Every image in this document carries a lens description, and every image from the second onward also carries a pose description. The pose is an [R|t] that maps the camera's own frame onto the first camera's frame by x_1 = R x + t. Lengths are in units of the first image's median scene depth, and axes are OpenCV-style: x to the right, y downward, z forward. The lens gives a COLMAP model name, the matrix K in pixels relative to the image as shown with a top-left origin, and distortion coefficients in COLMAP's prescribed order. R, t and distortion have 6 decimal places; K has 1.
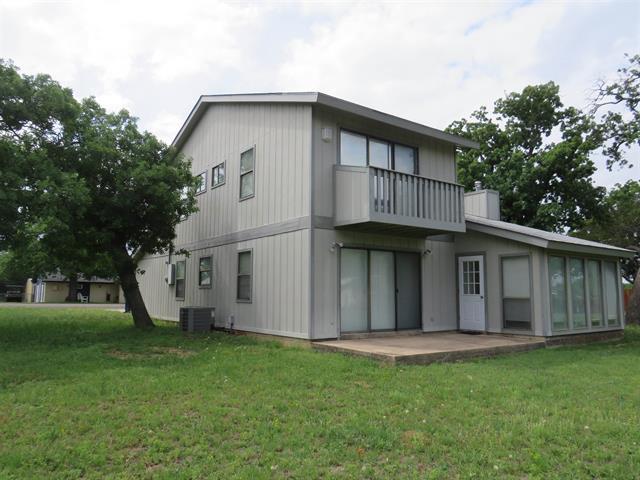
lens RADIAL K [[473.3, 0, 320.5], [0, 473.3, 239.5], [0, 0, 1]] dist [-0.023268, 0.006811]
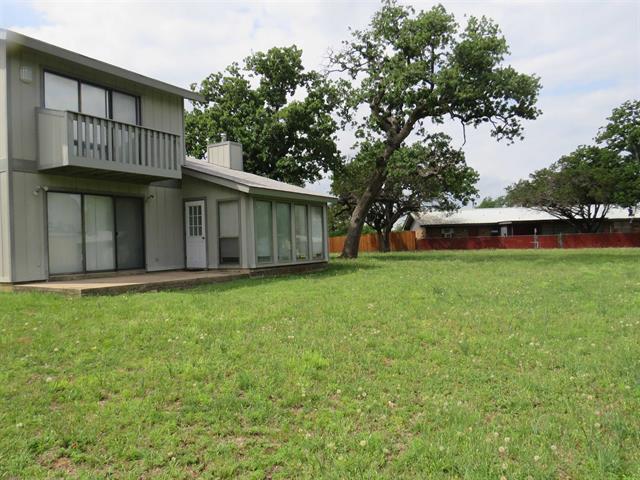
lens RADIAL K [[473.3, 0, 319.3], [0, 473.3, 240.6], [0, 0, 1]] dist [-0.023268, 0.006811]
pose [[0.928387, -0.030952, 0.370323, 0.183852], [-0.006011, 0.995144, 0.098245, 0.017259], [-0.371566, -0.093435, 0.923693, -0.133805]]
